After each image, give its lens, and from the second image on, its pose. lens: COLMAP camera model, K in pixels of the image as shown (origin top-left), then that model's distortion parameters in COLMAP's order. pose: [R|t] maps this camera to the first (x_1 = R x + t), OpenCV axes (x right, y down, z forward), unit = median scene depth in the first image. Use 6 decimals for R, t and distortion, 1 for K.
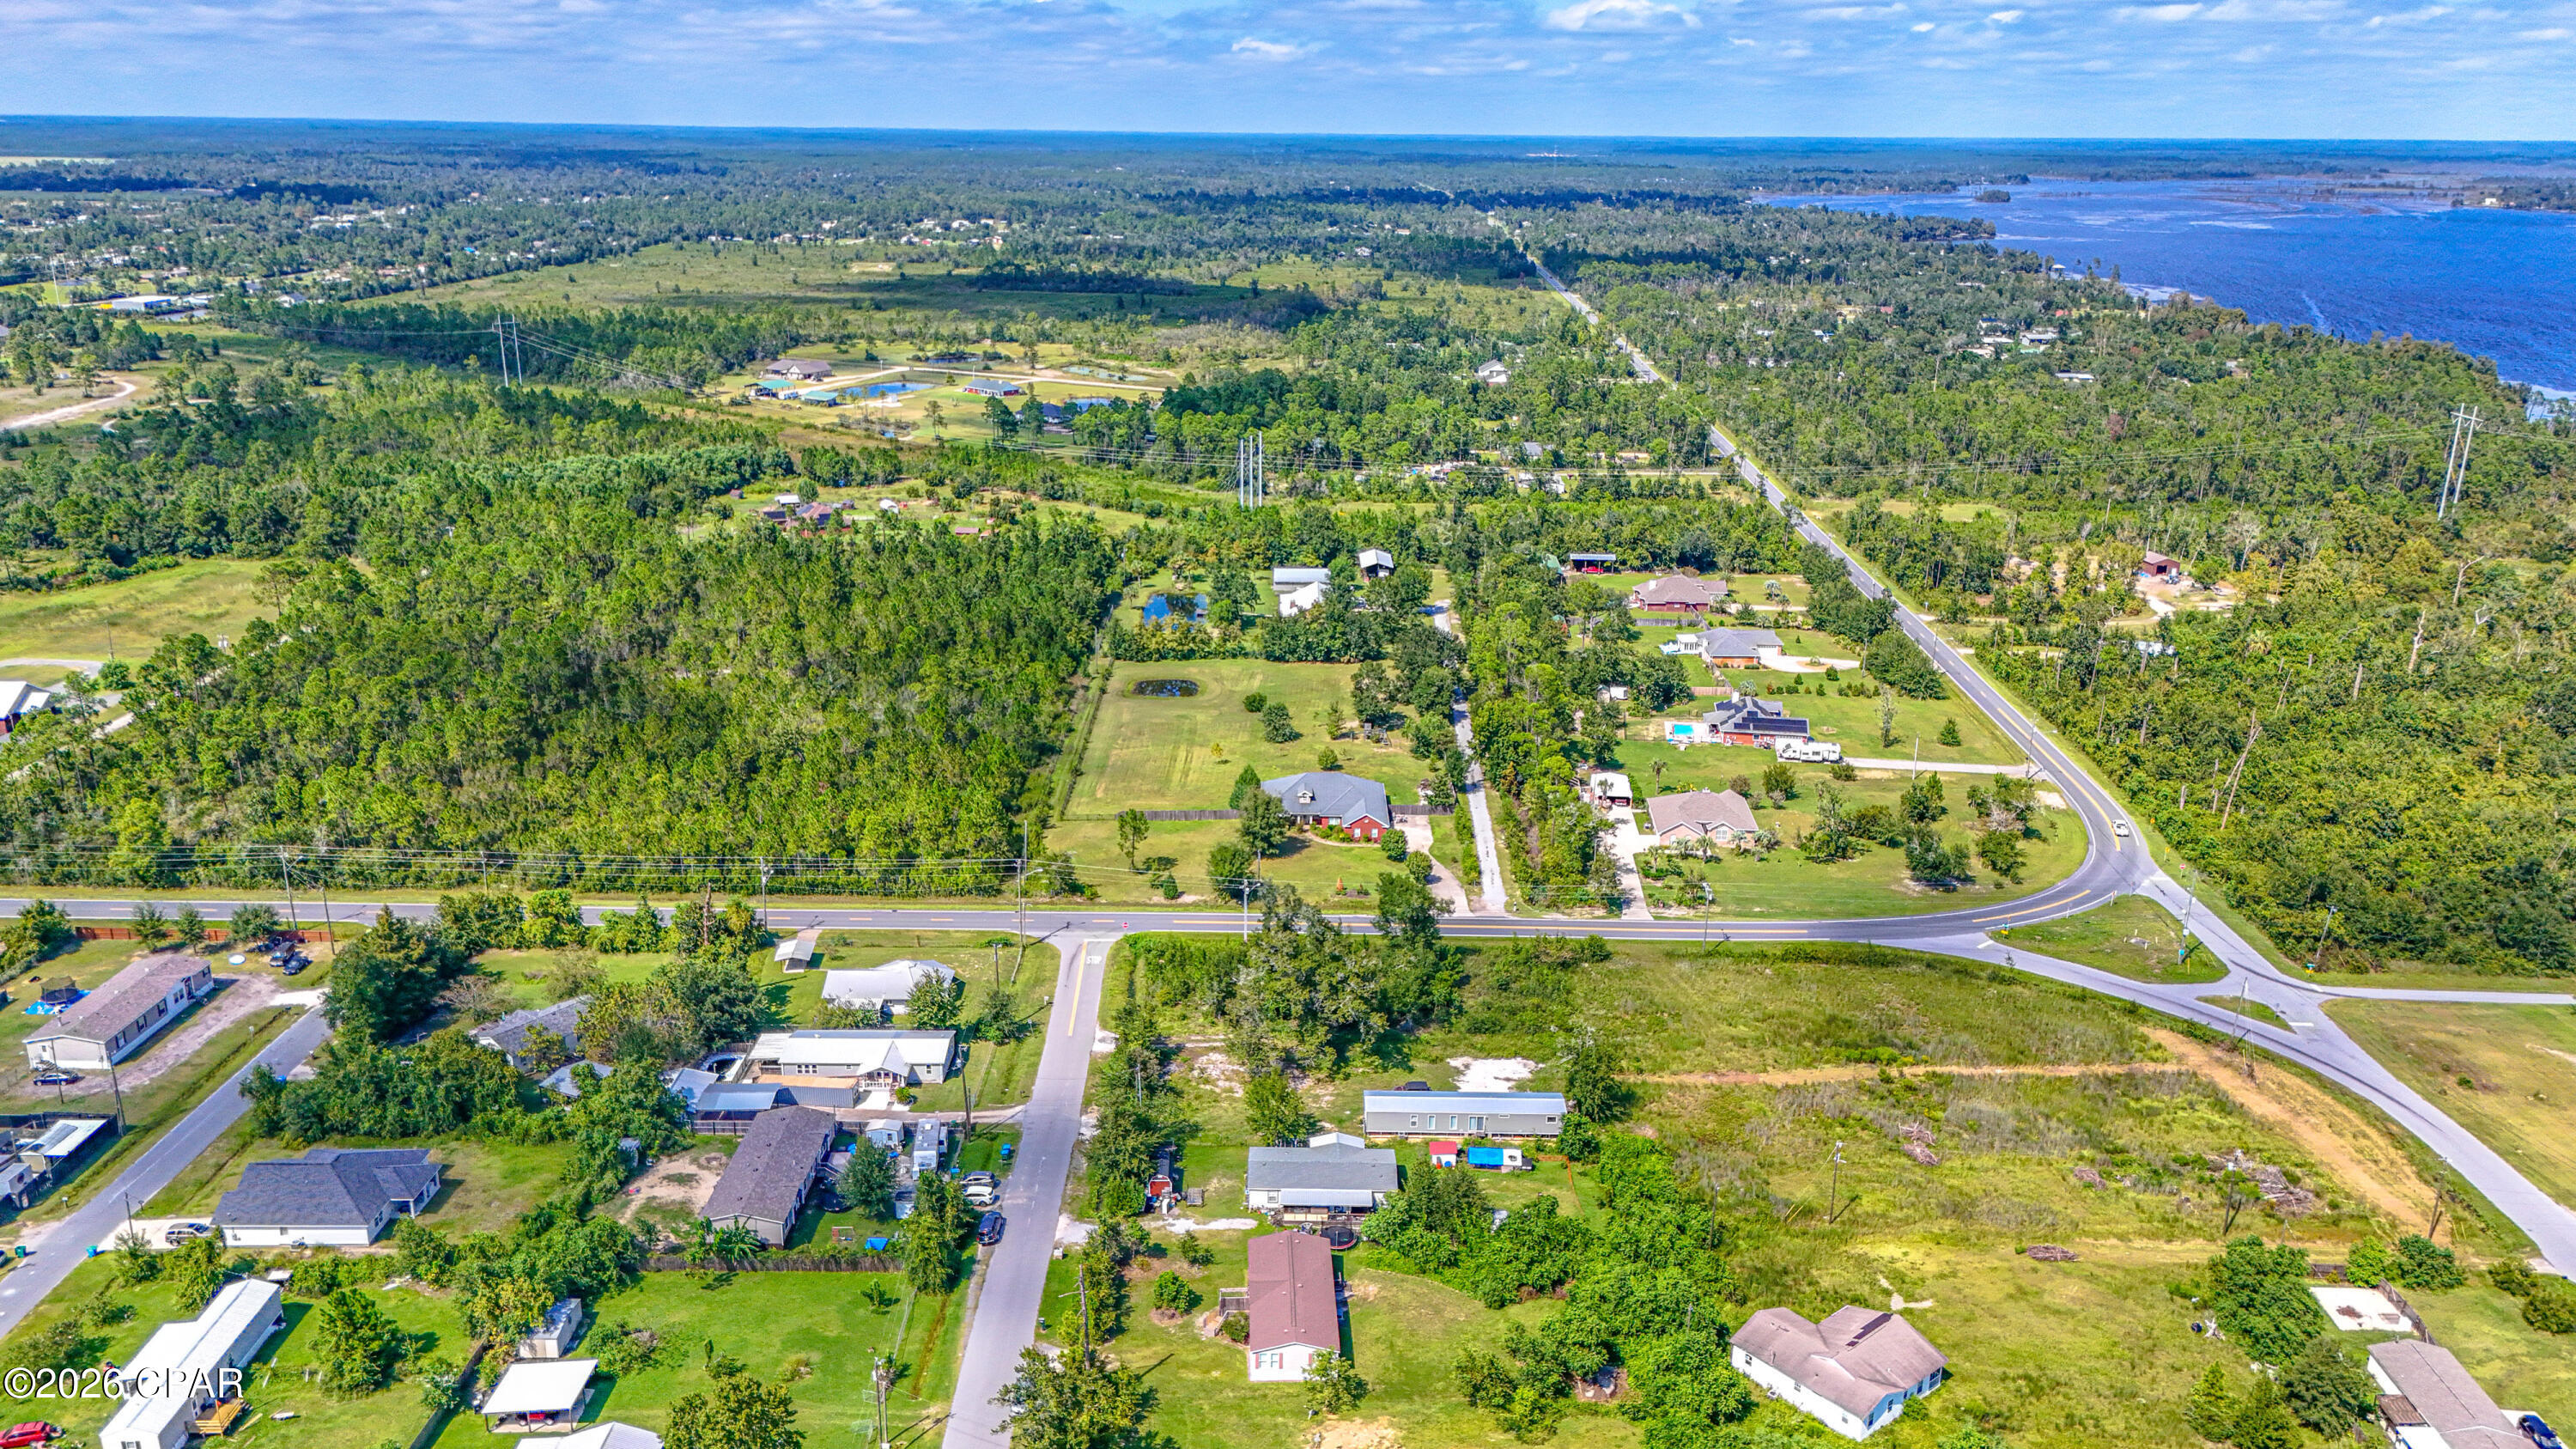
lens RADIAL K [[1877.6, 0, 1288.0], [0, 1877.6, 724.5], [0, 0, 1]] dist [0.083196, -0.079898]
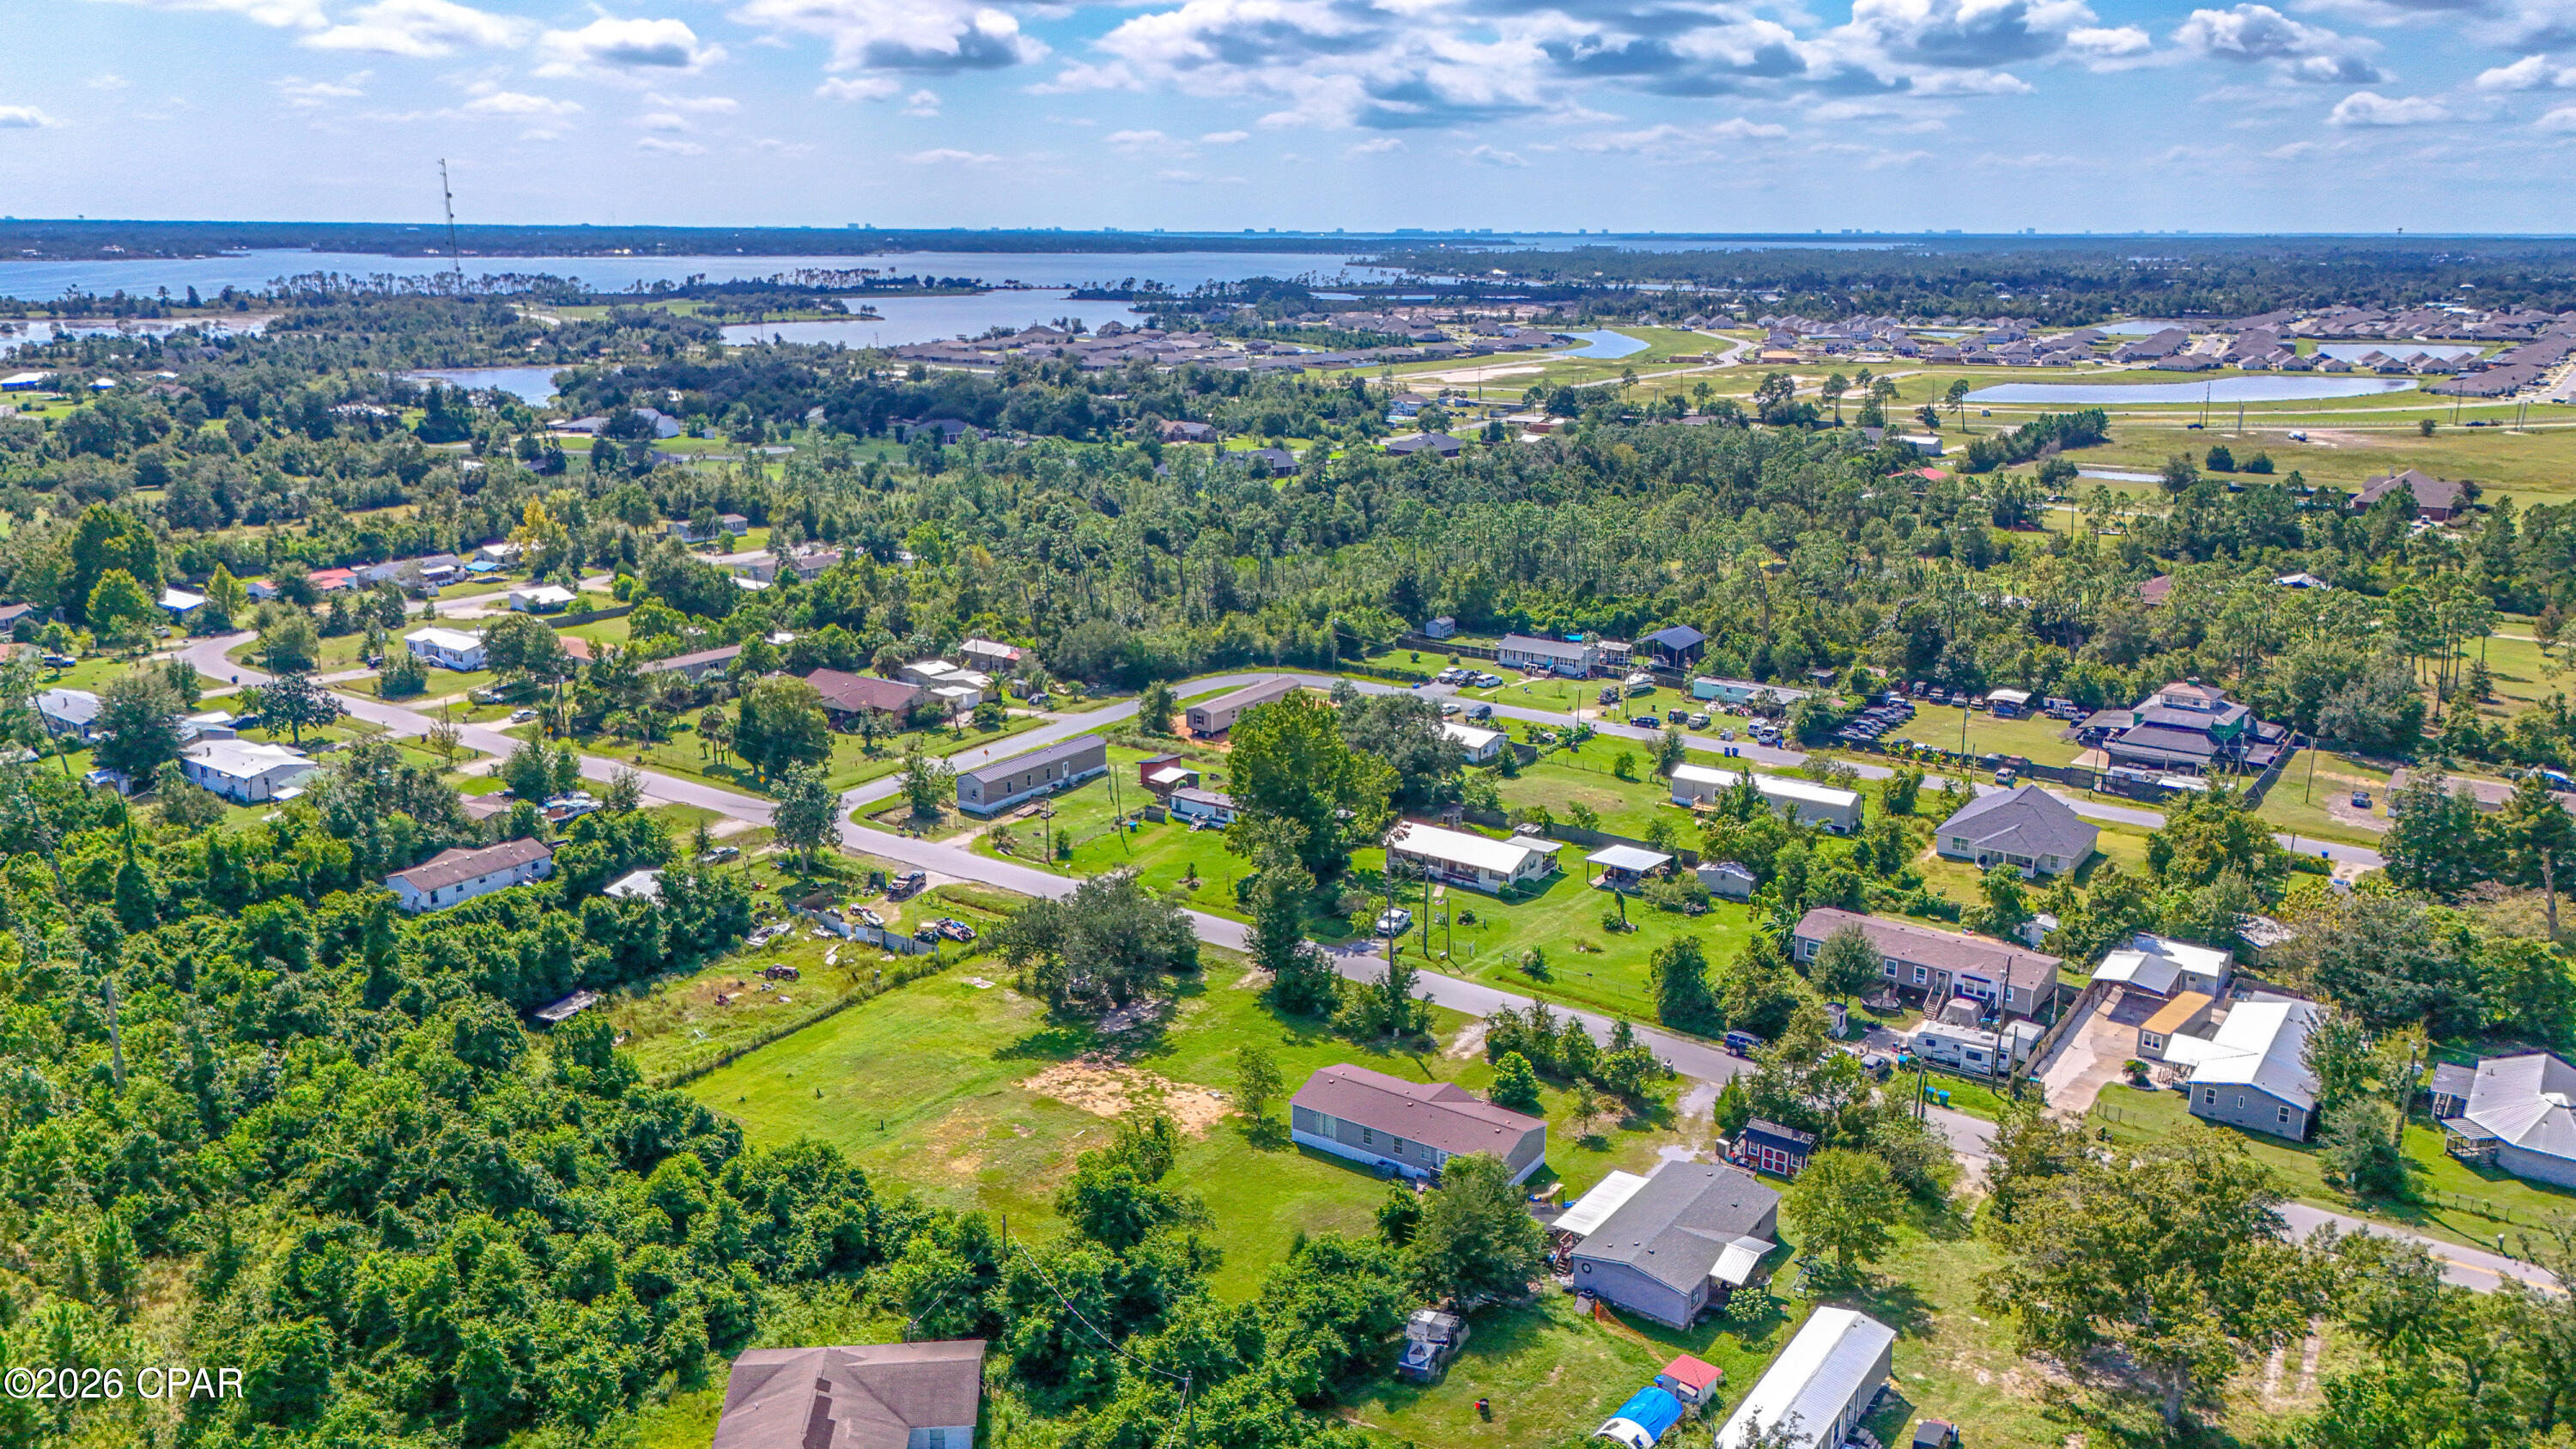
lens RADIAL K [[1895.6, 0, 1278.3], [0, 1895.6, 689.9], [0, 0, 1]] dist [0.085122, -0.090984]
pose [[-0.596699, 0.172784, -0.783643, 0.467923], [-0.249072, 0.888437, 0.385543, -0.117814], [0.762833, 0.425236, -0.487093, 0.935615]]
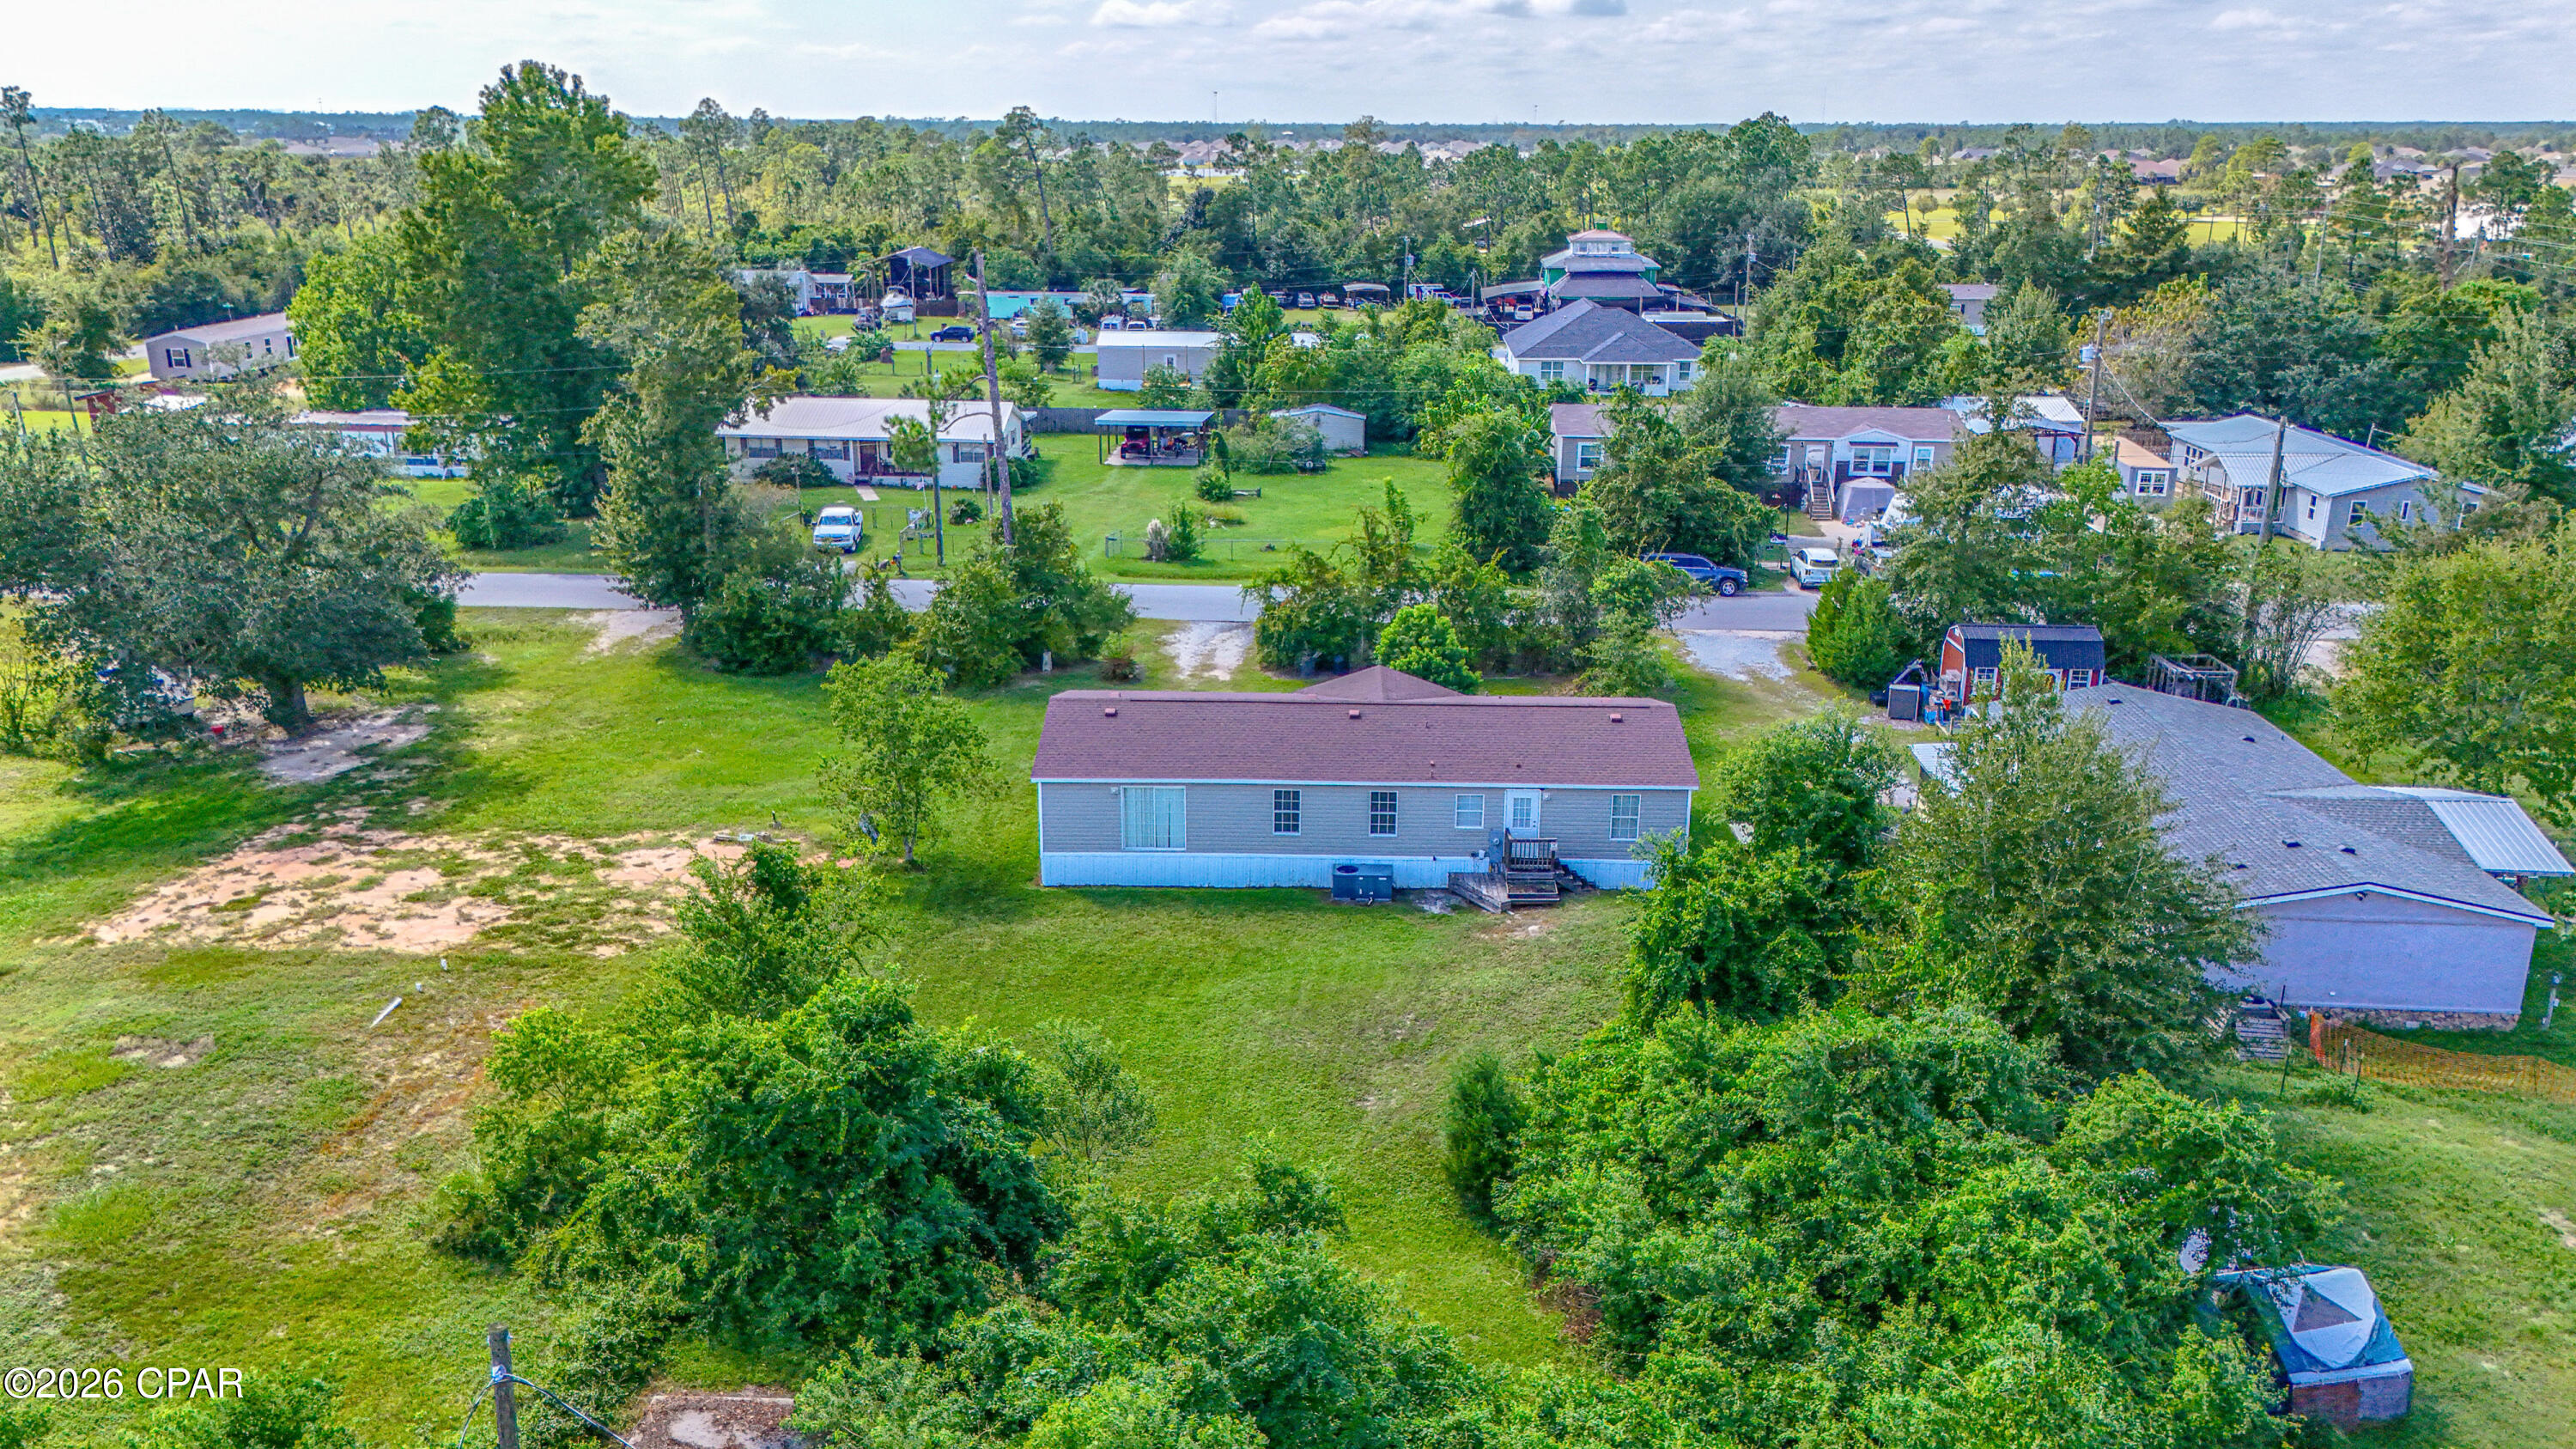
lens RADIAL K [[1877.6, 0, 1288.0], [0, 1877.6, 724.5], [0, 0, 1]] dist [0.083196, -0.079898]
pose [[-0.065256, 0.285629, -0.956116, 0.212040], [-0.303168, 0.907192, 0.291705, 0.156175], [0.950700, 0.308899, 0.027394, 0.717996]]
